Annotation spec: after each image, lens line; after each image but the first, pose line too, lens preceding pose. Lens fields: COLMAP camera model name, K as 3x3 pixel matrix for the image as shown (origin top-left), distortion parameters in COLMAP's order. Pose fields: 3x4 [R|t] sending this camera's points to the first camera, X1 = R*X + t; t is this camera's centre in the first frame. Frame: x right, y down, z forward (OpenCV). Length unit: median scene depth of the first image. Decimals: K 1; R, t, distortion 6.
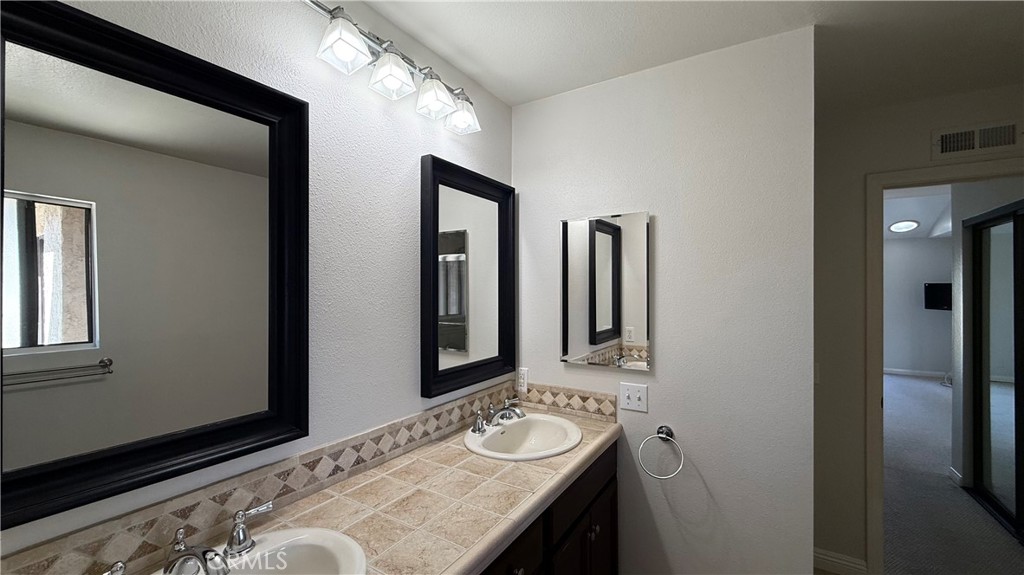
lens RADIAL K [[407.5, 0, 511.7], [0, 407.5, 288.9], [0, 0, 1]] dist [-0.003234, 0.000489]
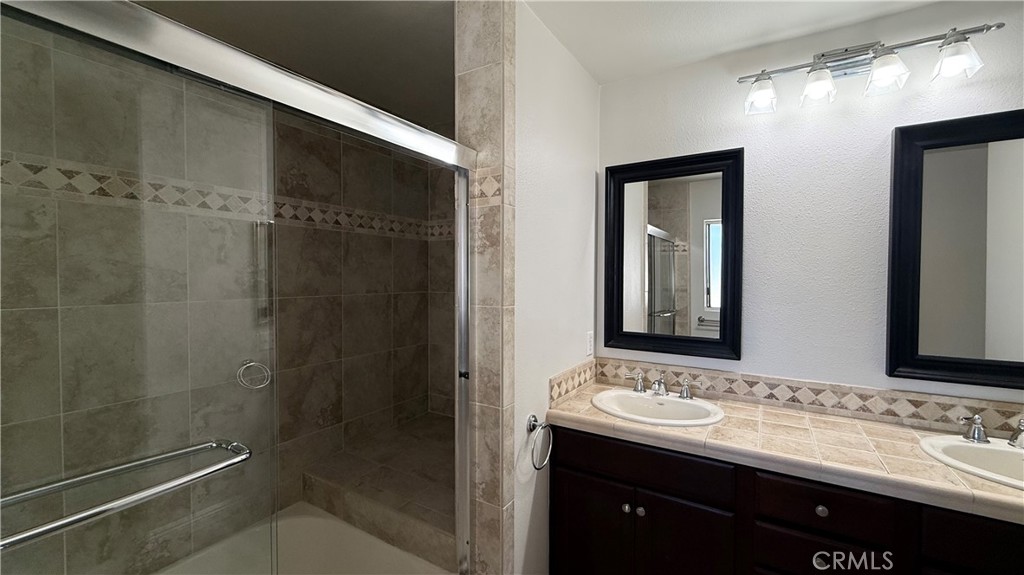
lens RADIAL K [[407.5, 0, 512.2], [0, 407.5, 285.1], [0, 0, 1]] dist [-0.003234, 0.000489]
pose [[0.000530, 0.018236, -0.999834, 0.917026], [0.002586, 0.999830, 0.018237, 0.030469], [0.999997, -0.002596, 0.000483, 0.097402]]
